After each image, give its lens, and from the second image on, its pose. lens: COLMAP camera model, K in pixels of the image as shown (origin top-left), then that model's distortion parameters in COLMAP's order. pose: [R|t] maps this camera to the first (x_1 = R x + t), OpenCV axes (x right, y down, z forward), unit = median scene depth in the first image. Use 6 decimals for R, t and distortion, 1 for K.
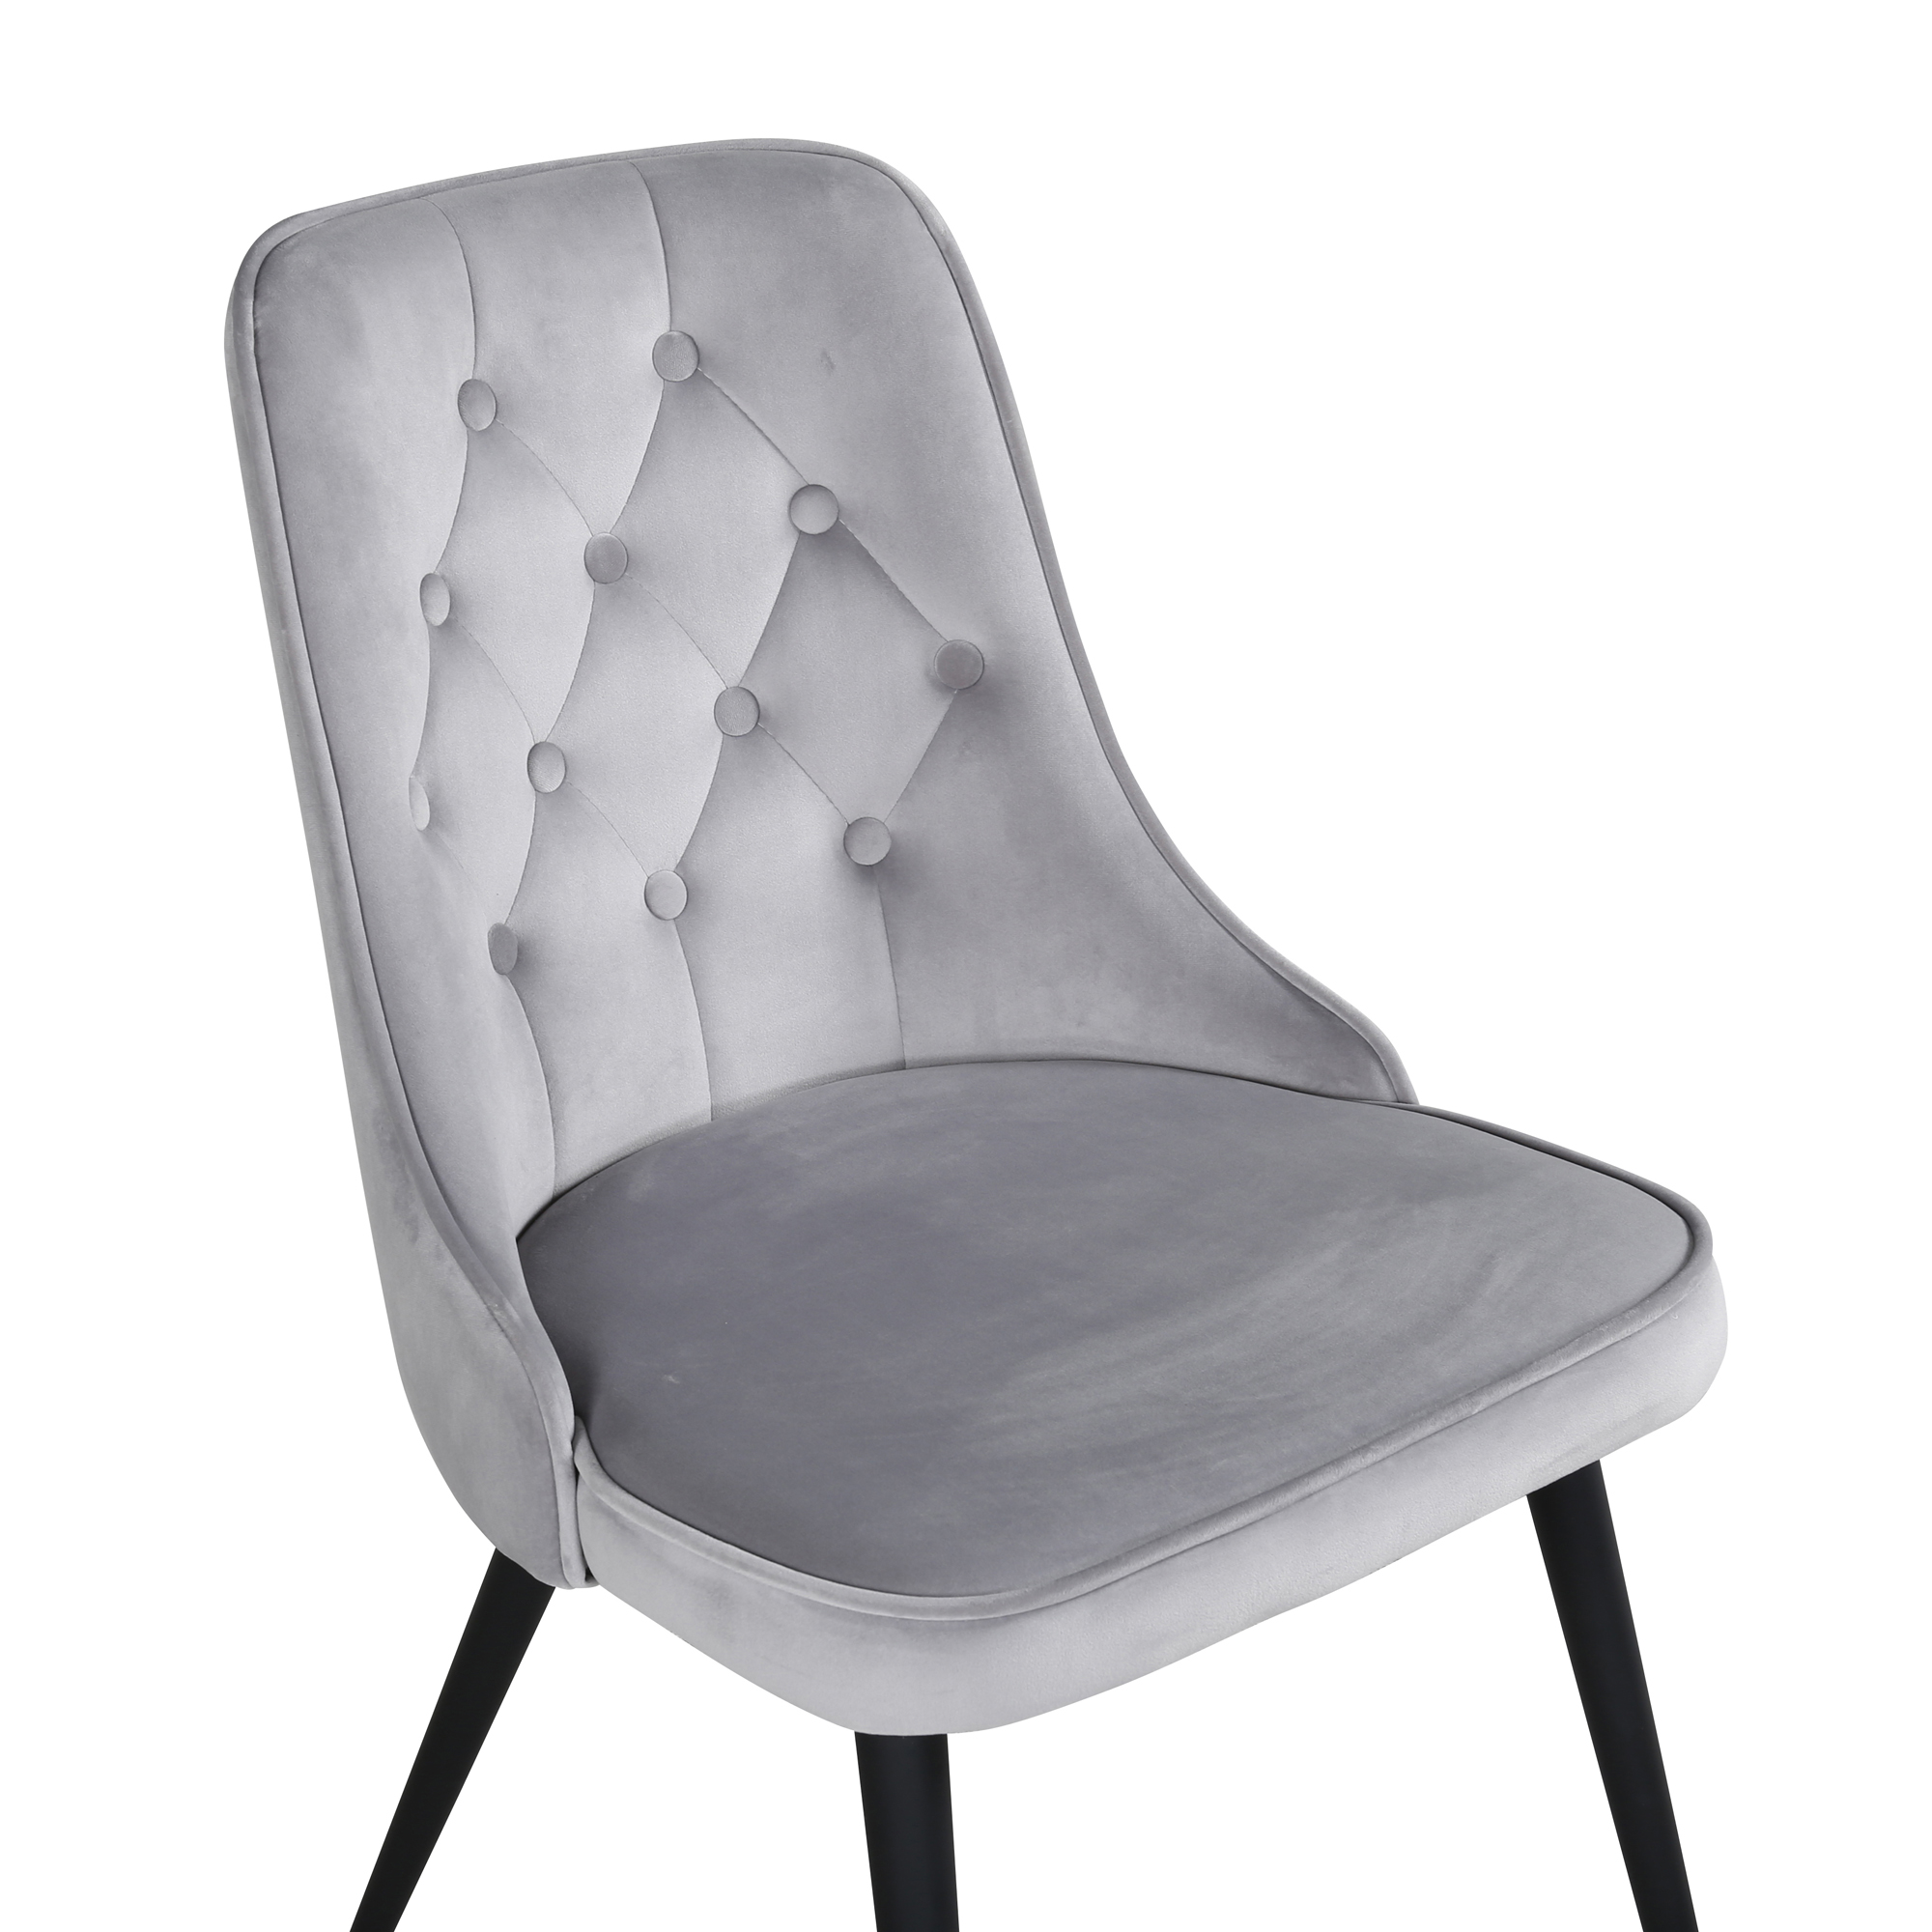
lens RADIAL K [[4613.6, 0, 964.0], [0, 4613.6, 883.0], [0, 0, 1]] dist [0.015911, 0.076794]
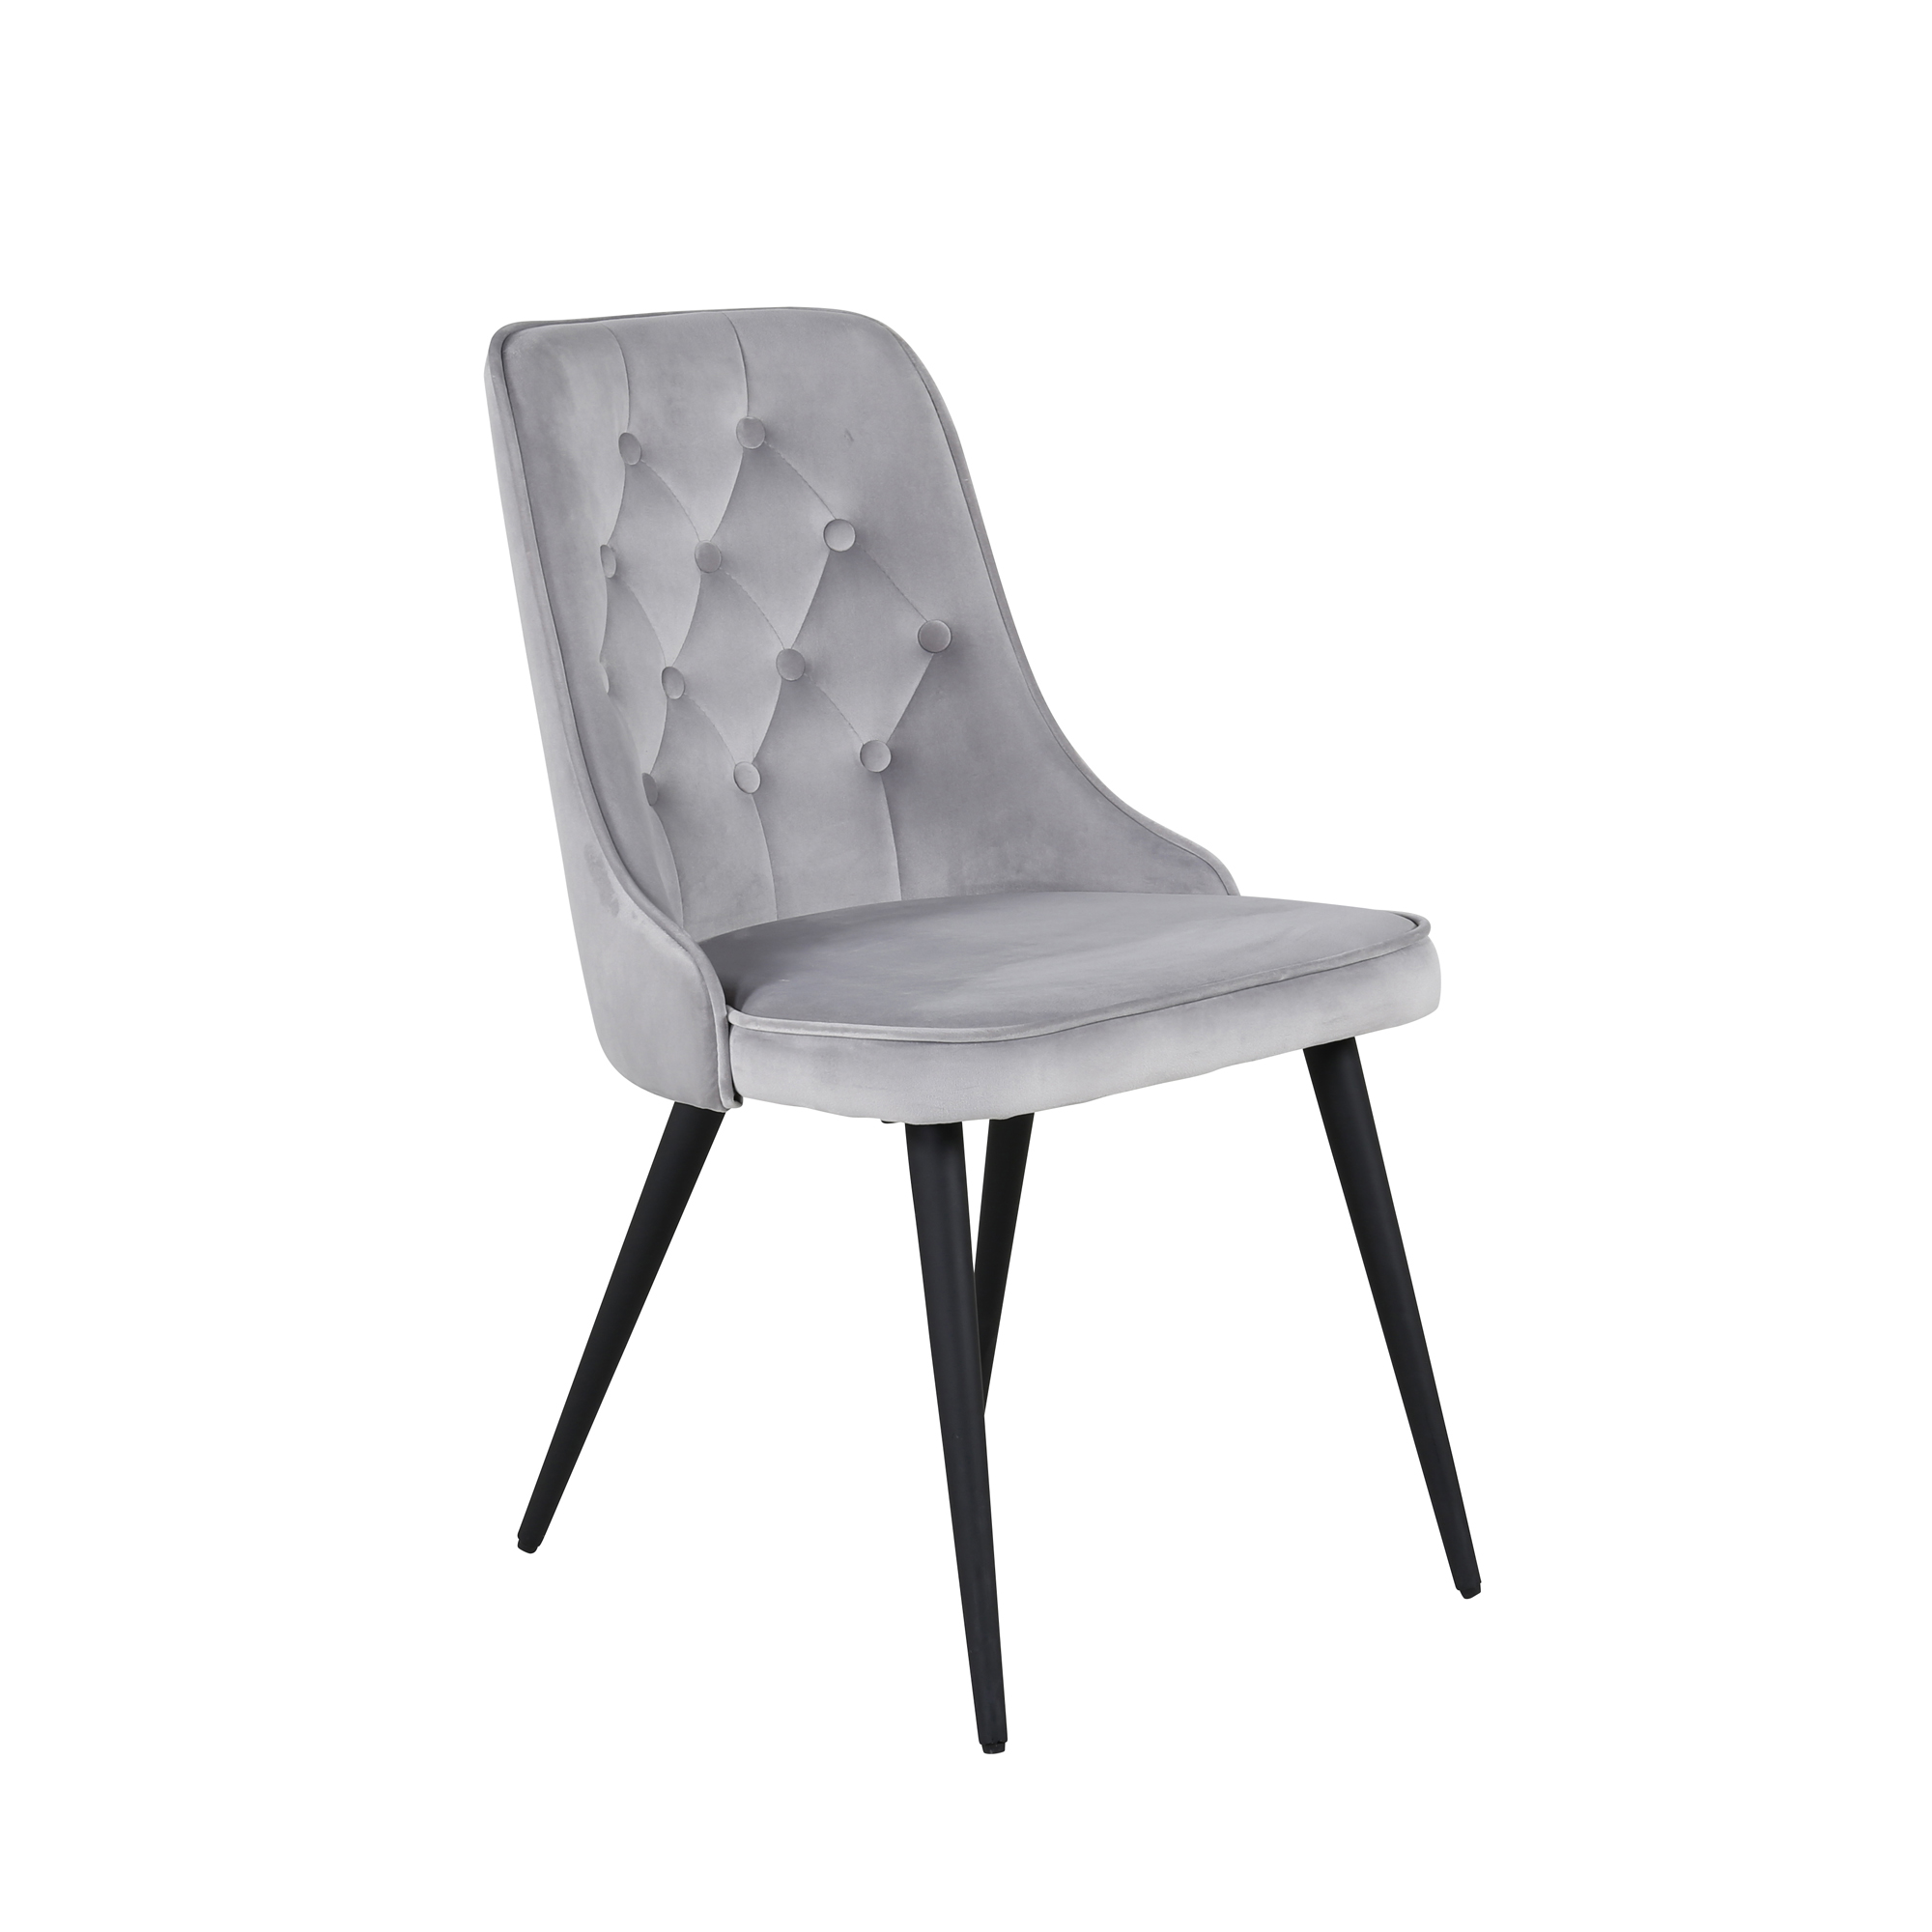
lens RADIAL K [[5243.9, 0, 966.0], [0, 5243.9, 966.0], [0, 0, 1]] dist [0.022217, 0.023391]
pose [[0.998593, -0.008287, 0.052379, -0.084515], [0.017800, 0.982791, -0.183862, 0.387196], [-0.049954, 0.184536, 0.981555, -0.697798]]
